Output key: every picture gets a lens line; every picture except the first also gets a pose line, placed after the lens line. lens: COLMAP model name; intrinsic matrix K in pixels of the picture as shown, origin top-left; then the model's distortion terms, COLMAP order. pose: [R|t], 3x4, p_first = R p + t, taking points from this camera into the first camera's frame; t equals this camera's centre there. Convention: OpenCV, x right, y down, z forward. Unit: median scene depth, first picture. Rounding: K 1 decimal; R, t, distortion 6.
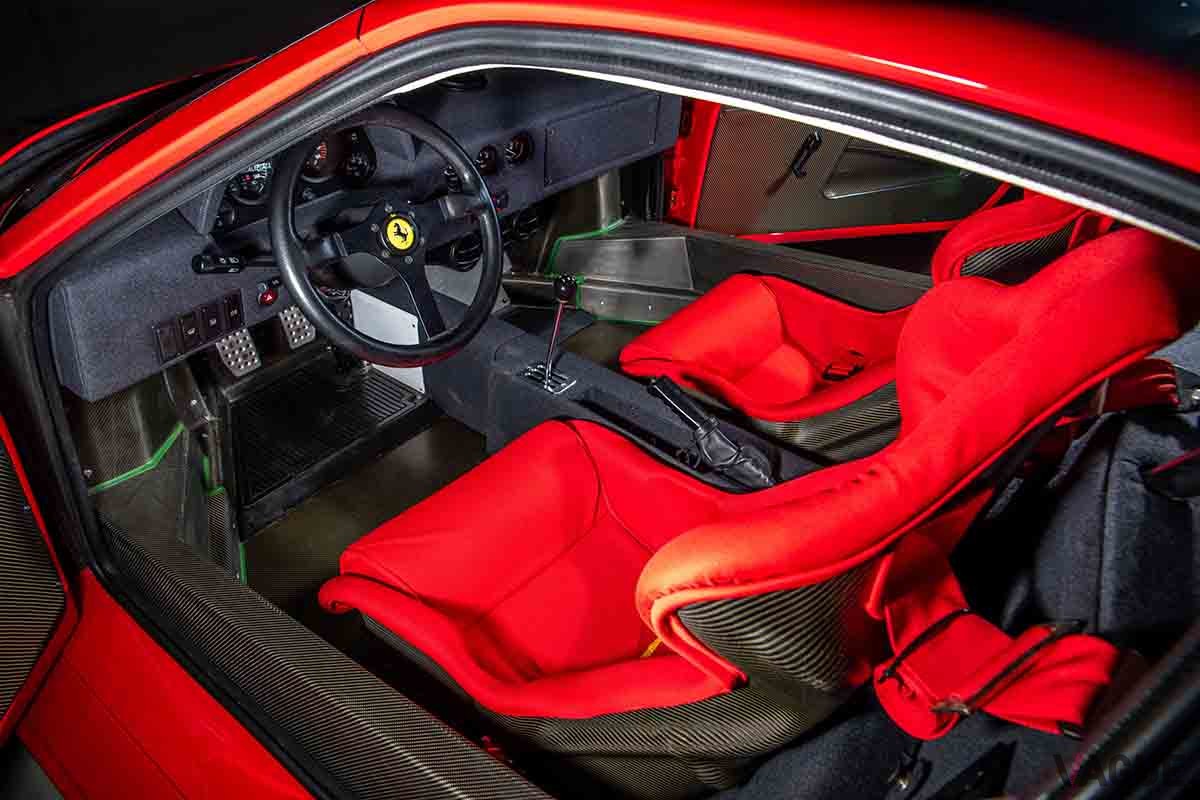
lens RADIAL K [[836.0, 0, 600.0], [0, 836.0, 400.0], [0, 0, 1]] dist [-0.054736, 0.003532]
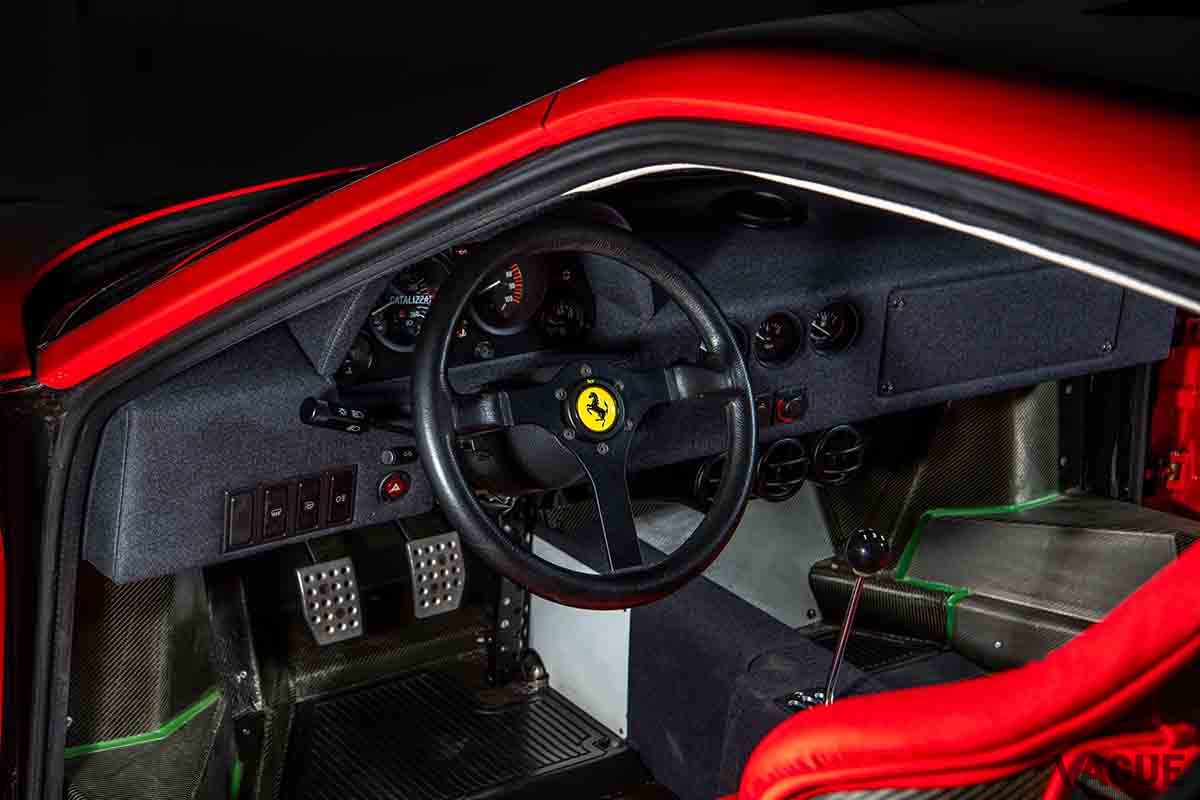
lens RADIAL K [[1990.3, 0, 600.0], [0, 1990.3, 400.0], [0, 0, 1]] dist [0.299811, 0.039159]
pose [[0.949881, 0.095335, -0.297722, 0.210327], [-0.178104, 0.947722, -0.264766, 0.191277], [0.256916, 0.304522, 0.917203, -0.415472]]
